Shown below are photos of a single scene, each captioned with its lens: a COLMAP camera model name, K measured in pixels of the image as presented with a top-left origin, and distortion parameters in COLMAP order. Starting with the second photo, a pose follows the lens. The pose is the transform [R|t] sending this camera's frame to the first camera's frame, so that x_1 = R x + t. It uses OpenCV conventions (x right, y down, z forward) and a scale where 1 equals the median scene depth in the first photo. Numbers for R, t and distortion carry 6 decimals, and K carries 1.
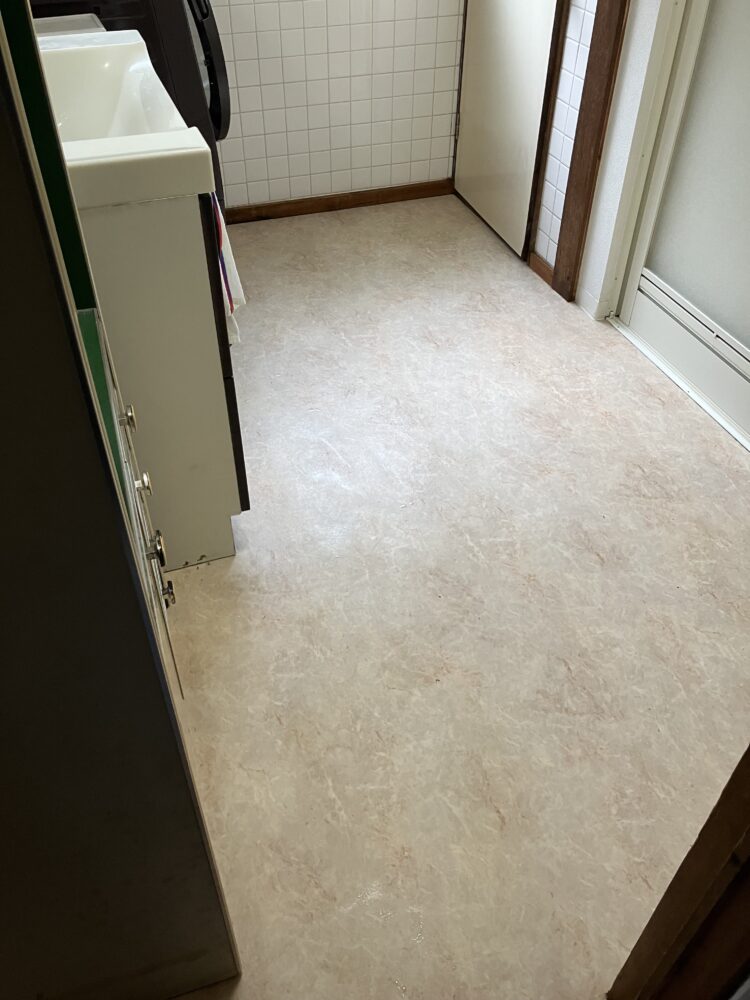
lens RADIAL K [[835.1, 0, 376.4], [0, 835.1, 499.9], [0, 0, 1]] dist [0.018364, -0.001037]
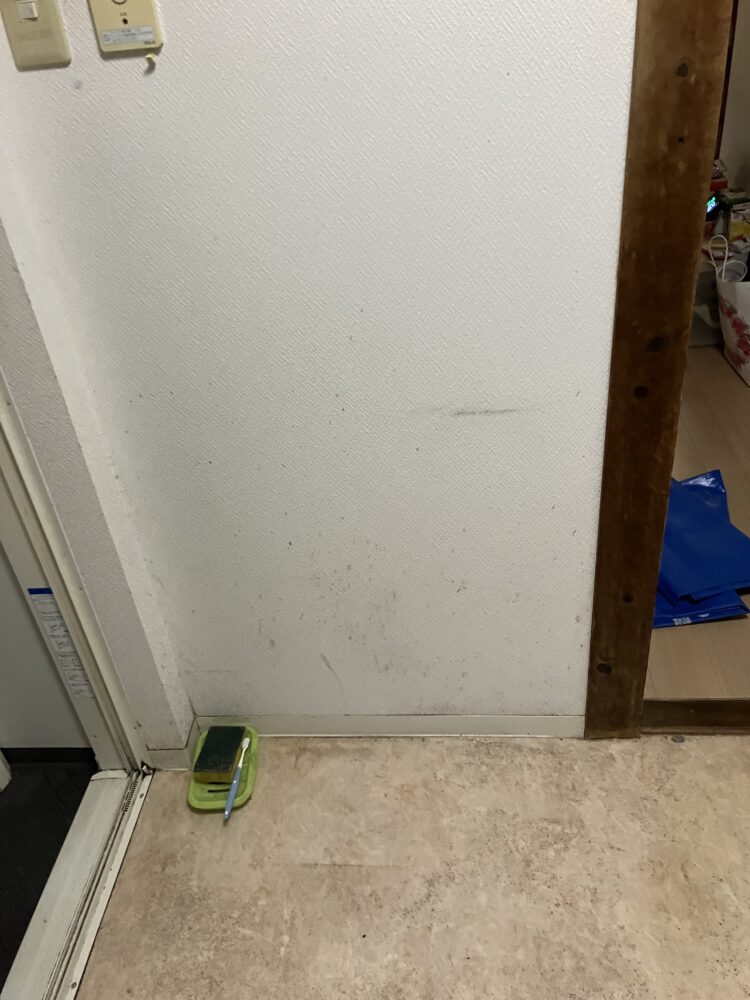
lens RADIAL K [[835.1, 0, 379.1], [0, 835.1, 499.5], [0, 0, 1]] dist [0.018364, -0.001037]
pose [[-0.915502, -0.162819, 0.367895, 0.127967], [0.321621, 0.253169, 0.912395, -0.565302], [-0.241695, 0.953622, -0.179411, 0.571563]]
